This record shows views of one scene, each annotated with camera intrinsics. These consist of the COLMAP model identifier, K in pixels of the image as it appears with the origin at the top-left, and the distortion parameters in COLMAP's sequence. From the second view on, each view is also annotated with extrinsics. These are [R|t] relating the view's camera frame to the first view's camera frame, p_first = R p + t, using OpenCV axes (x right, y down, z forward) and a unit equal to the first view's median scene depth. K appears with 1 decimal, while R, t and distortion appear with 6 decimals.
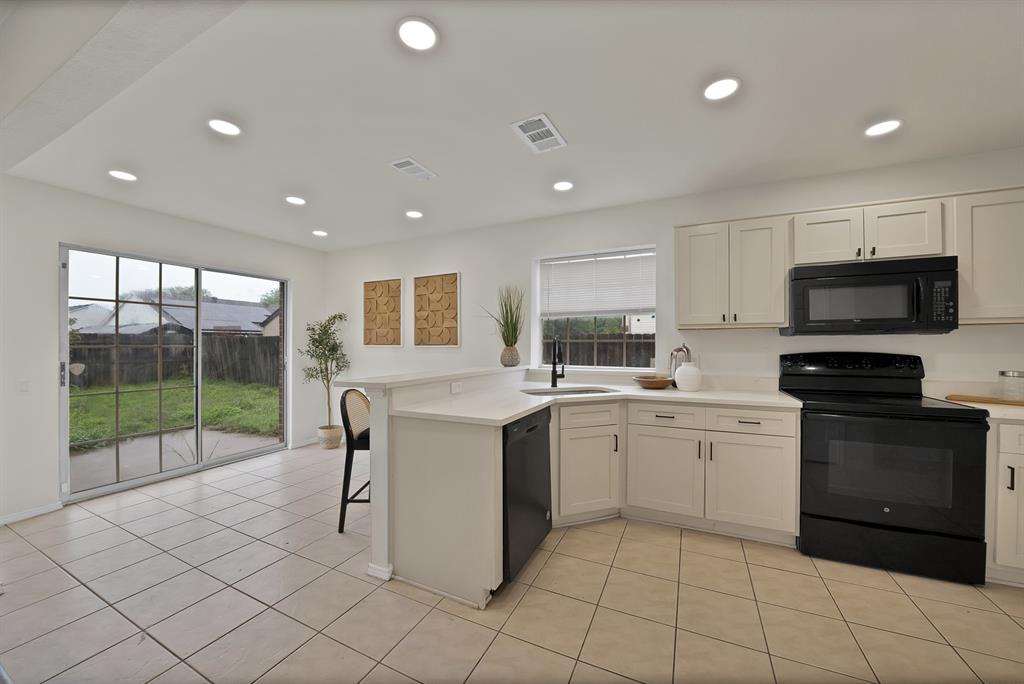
lens RADIAL K [[370.0, 0, 512.3], [0, 370.0, 344.9], [0, 0, 1]] dist [-0.026018, -0.000126]
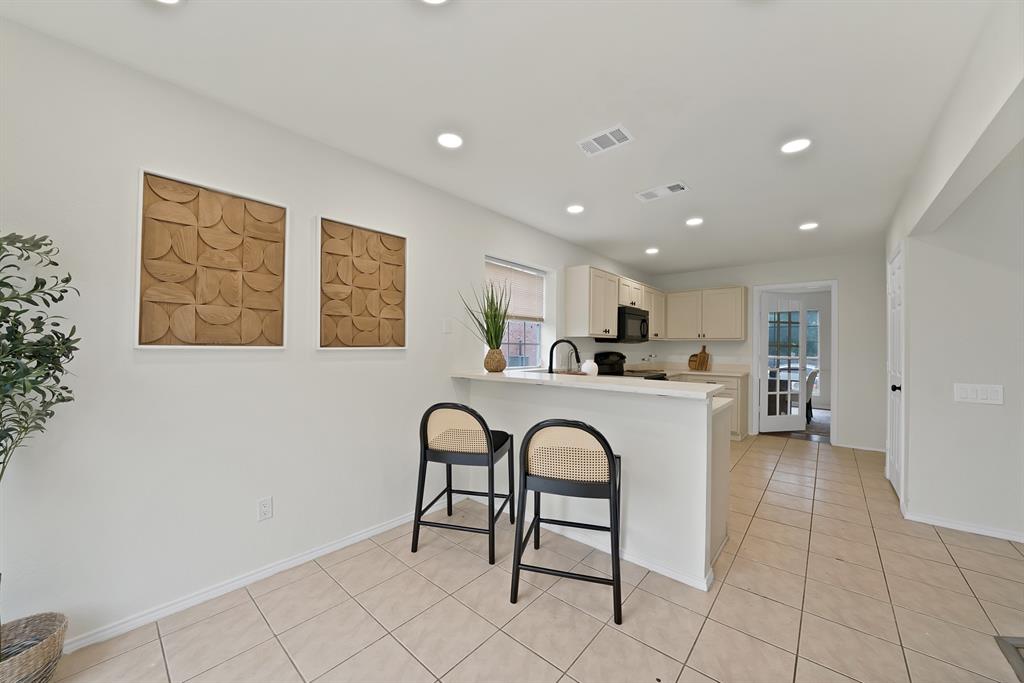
lens RADIAL K [[370.0, 0, 507.0], [0, 370.0, 345.0], [0, 0, 1]] dist [-0.026018, -0.000126]
pose [[0.277265, 0.004421, 0.960783, -1.030493], [-0.012190, 0.999925, -0.001084, -0.005033], [-0.960716, -0.011411, 0.277298, 0.891573]]
